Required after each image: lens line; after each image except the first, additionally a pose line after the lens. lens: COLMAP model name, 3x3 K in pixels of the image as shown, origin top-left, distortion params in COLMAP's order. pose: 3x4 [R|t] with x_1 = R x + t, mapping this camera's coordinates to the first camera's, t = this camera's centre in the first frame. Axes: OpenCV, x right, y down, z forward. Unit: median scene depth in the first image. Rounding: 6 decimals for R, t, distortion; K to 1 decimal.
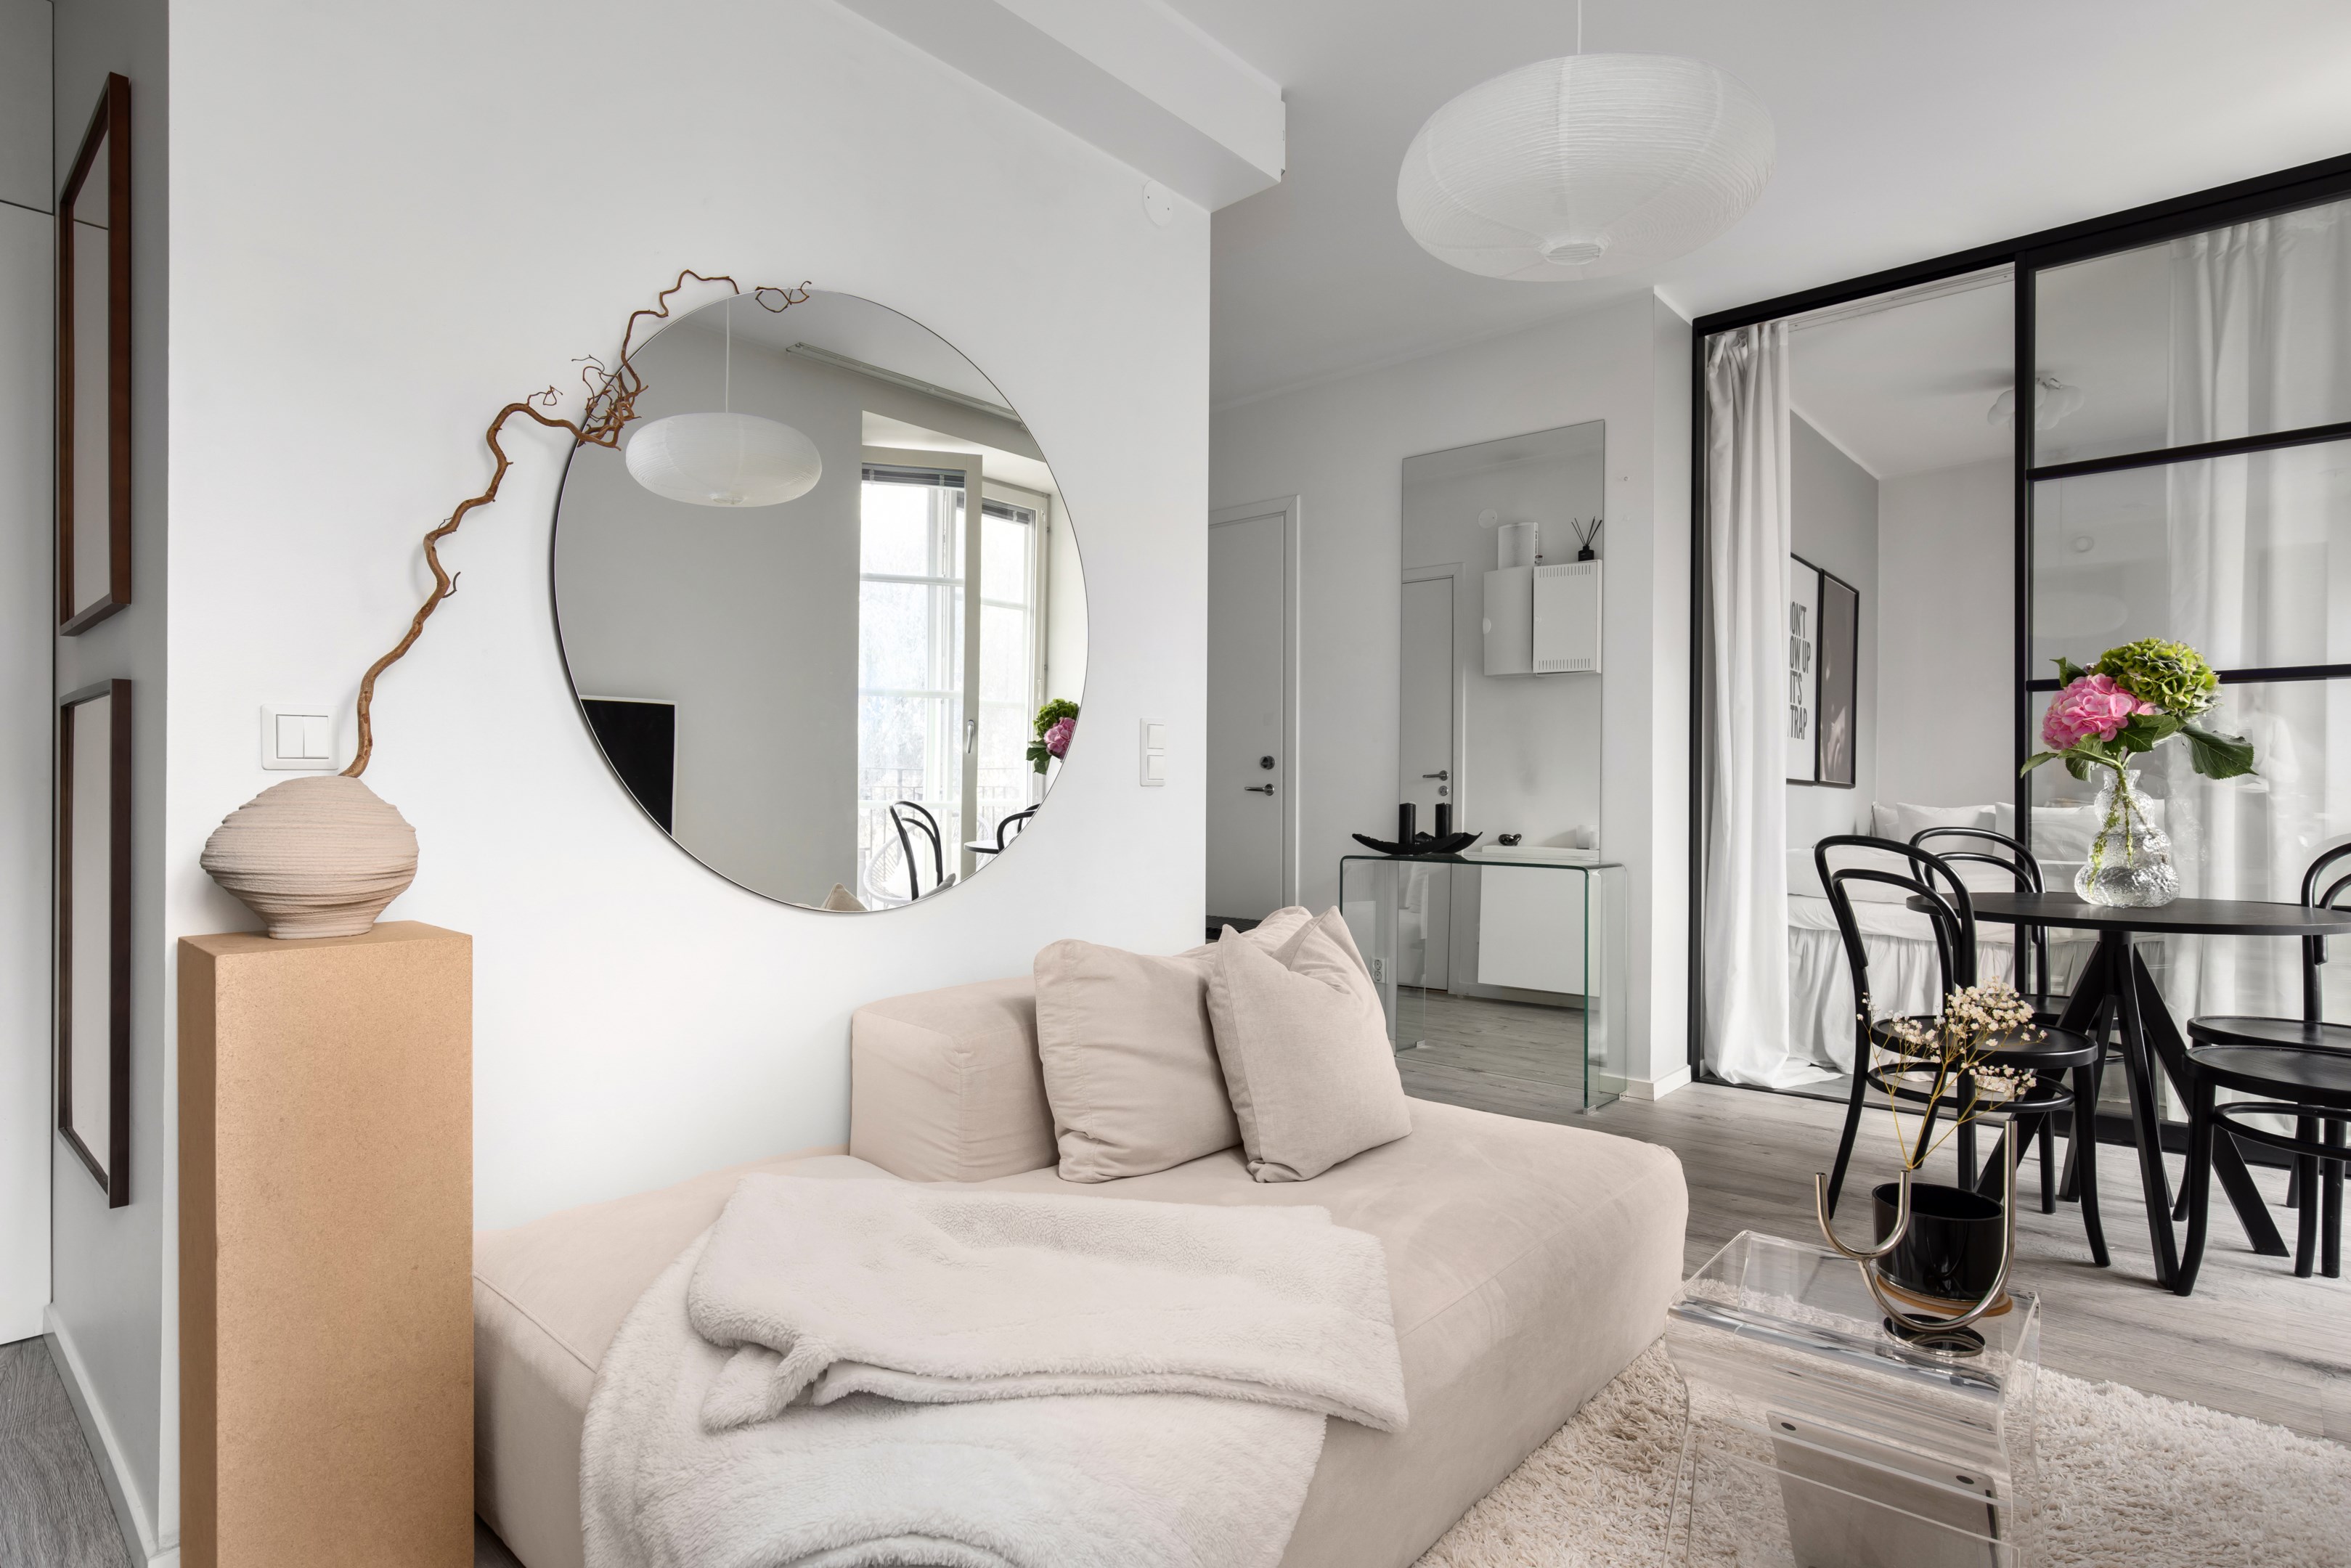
lens RADIAL K [[1213.9, 0, 1174.6], [0, 1213.9, 803.4], [0, 0, 1]] dist [-0.002865, -0.000253]
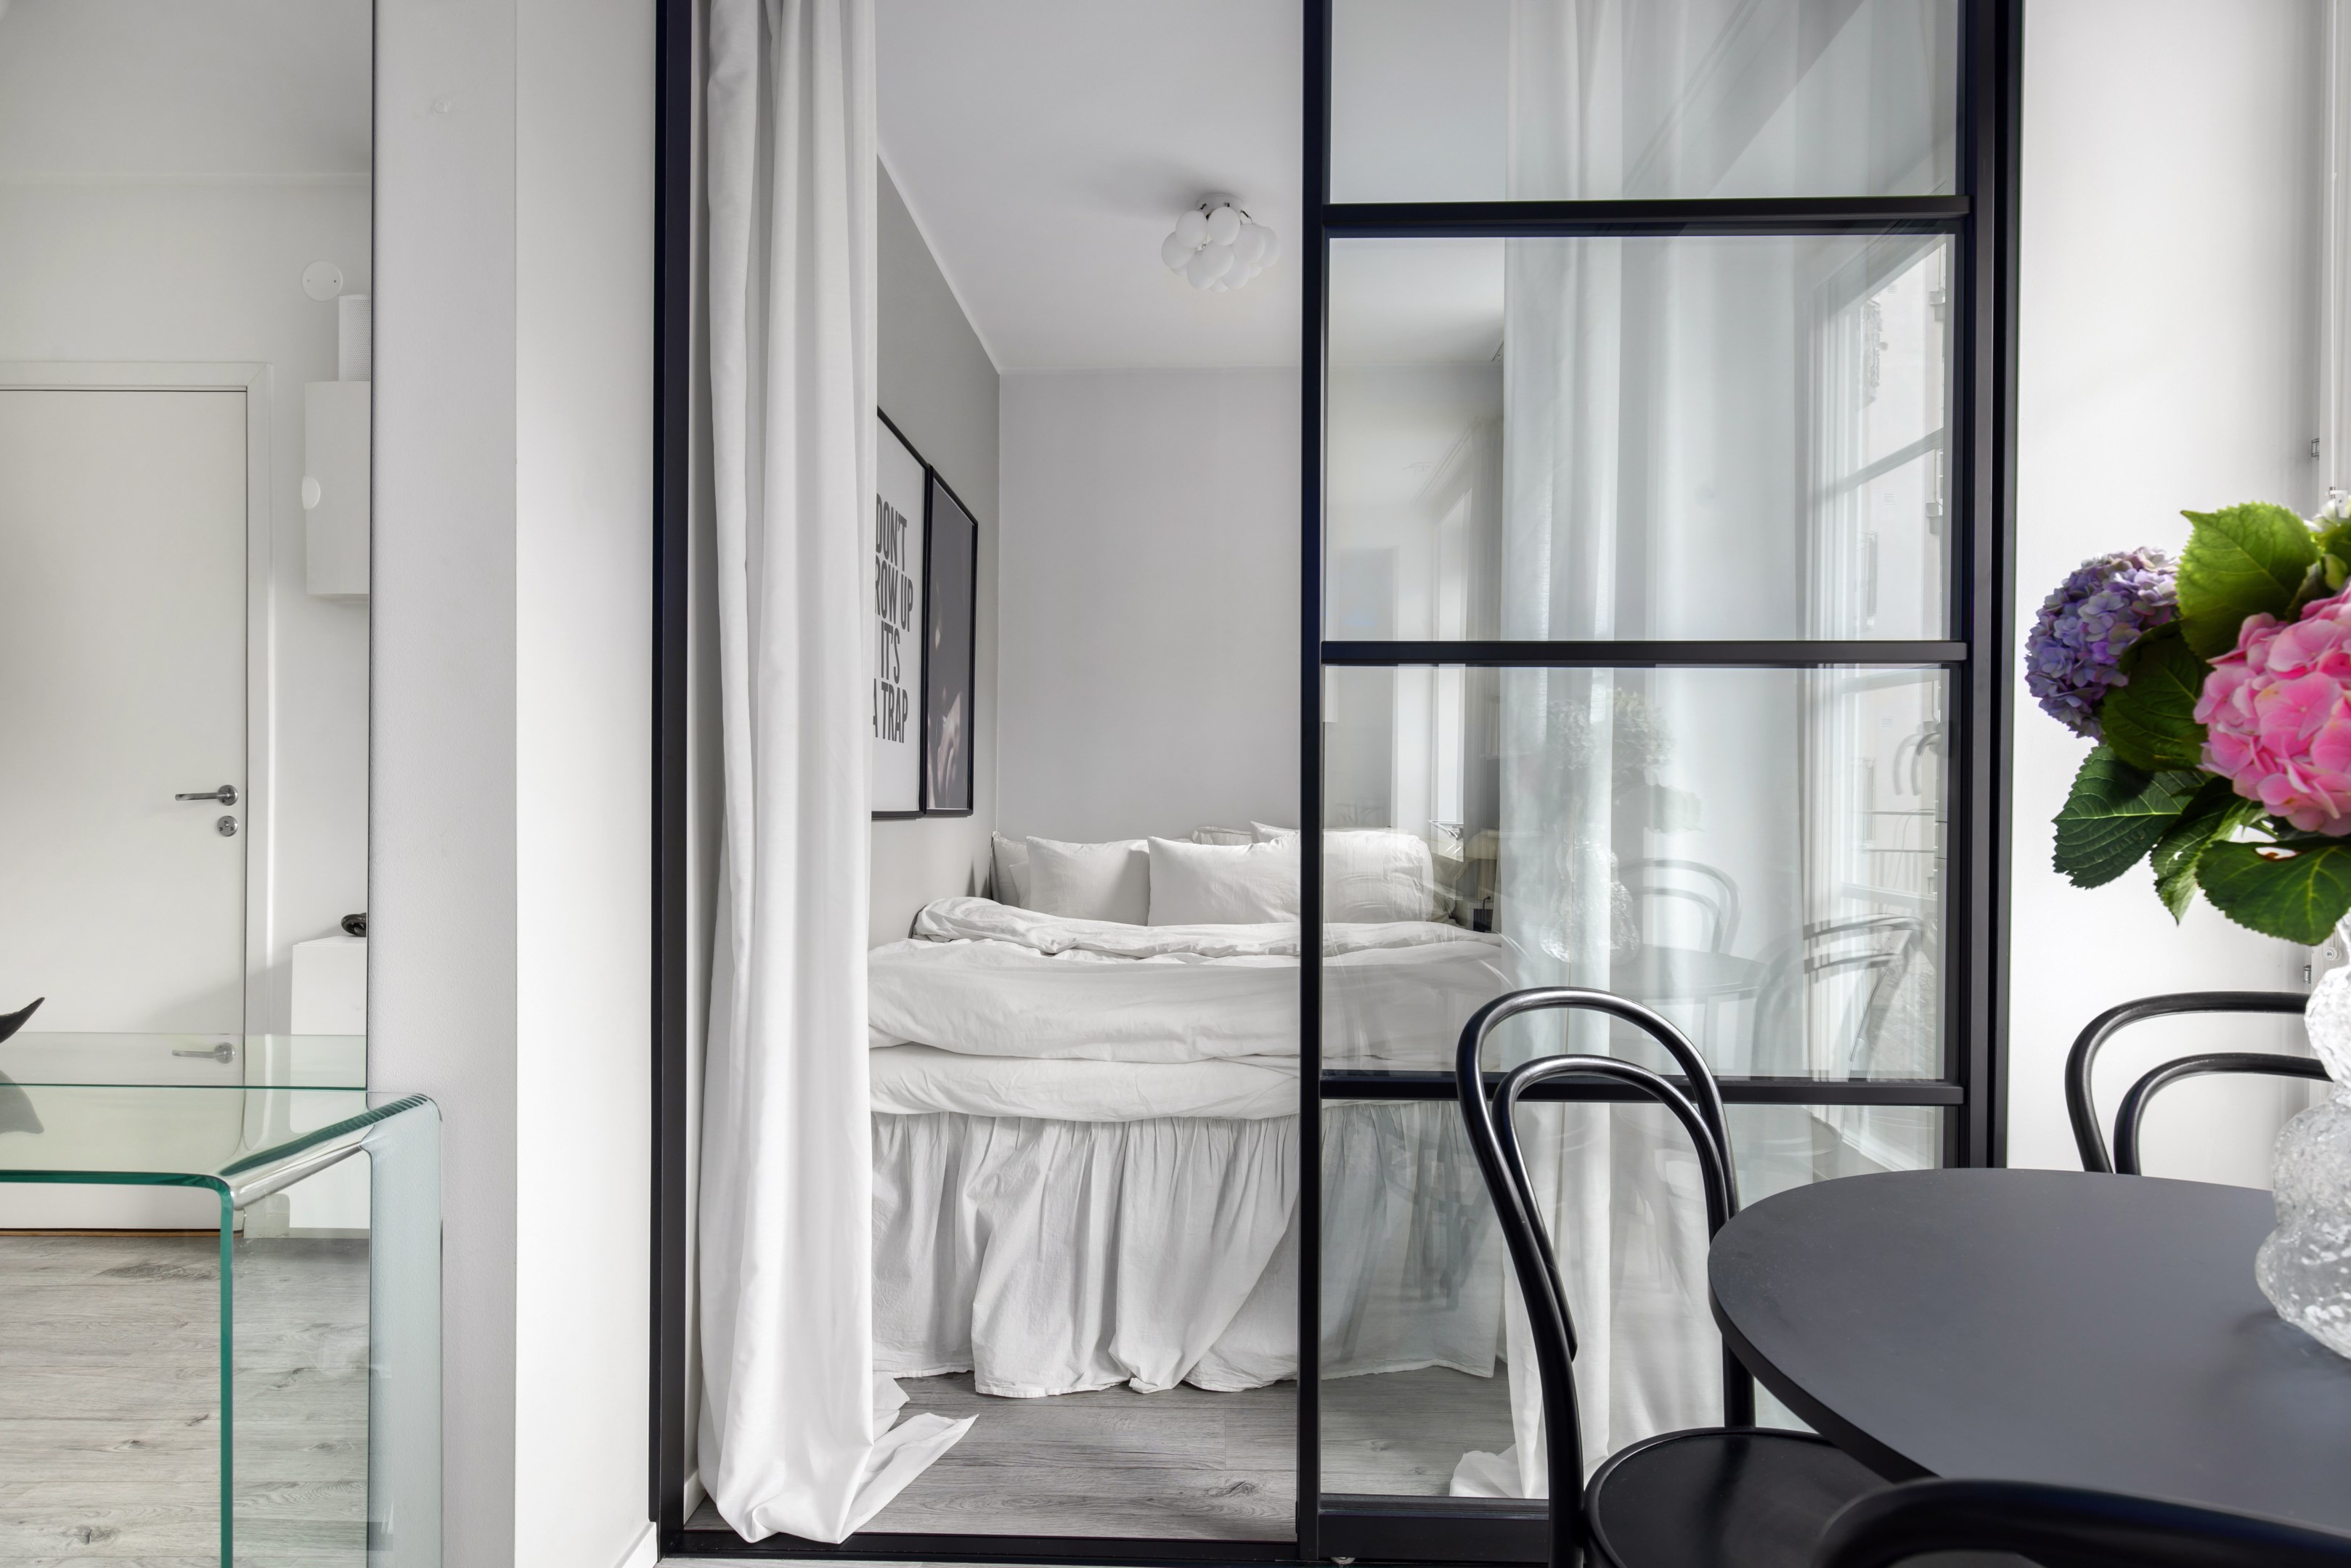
lens RADIAL K [[1247.3, 0, 1180.5], [0, 1247.3, 794.2], [0, 0, 1]] dist [-0.001226, -0.000429]
pose [[0.768660, -0.001997, 0.639654, 0.247045], [0.001556, 0.999998, 0.001253, -0.029573], [-0.639655, 0.000032, 0.768662, 0.470811]]
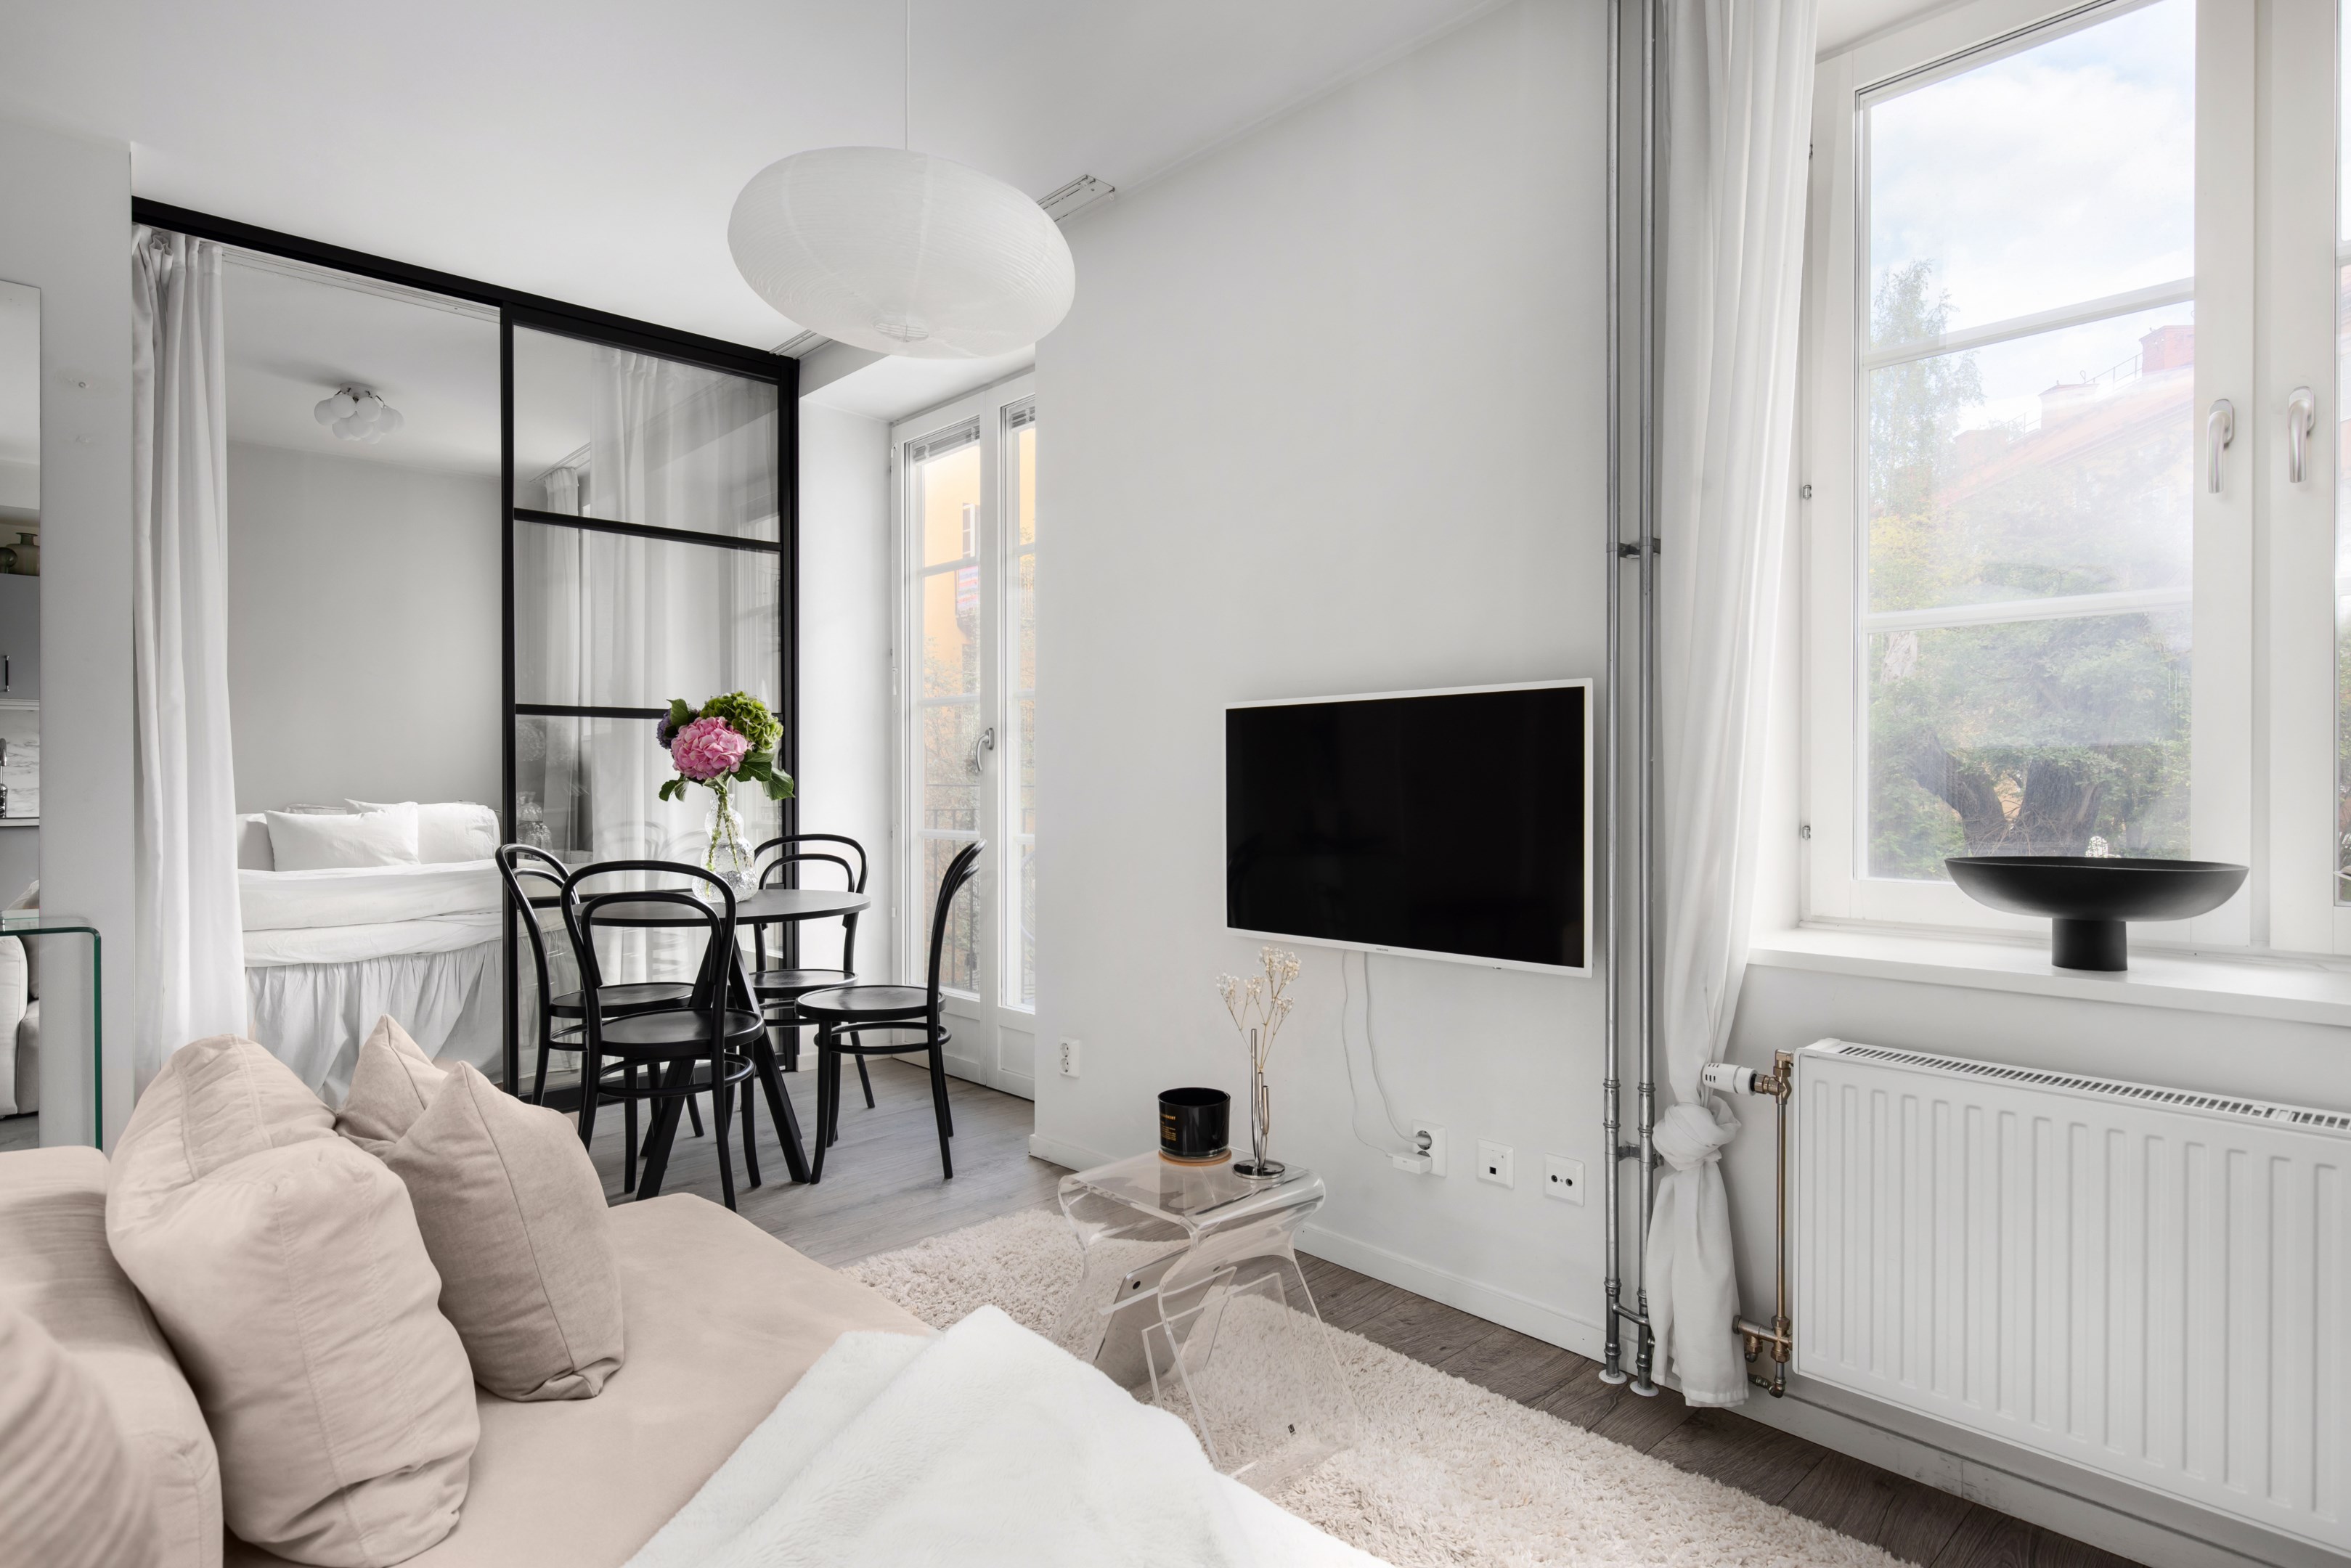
lens RADIAL K [[1247.3, 0, 1168.6], [0, 1247.3, 793.3], [0, 0, 1]] dist [-0.001226, -0.000429]
pose [[0.096041, -0.012946, 0.995293, -0.246557], [0.010483, 0.999873, 0.011994, -0.020764], [-0.995322, 0.009282, 0.096164, 0.227368]]
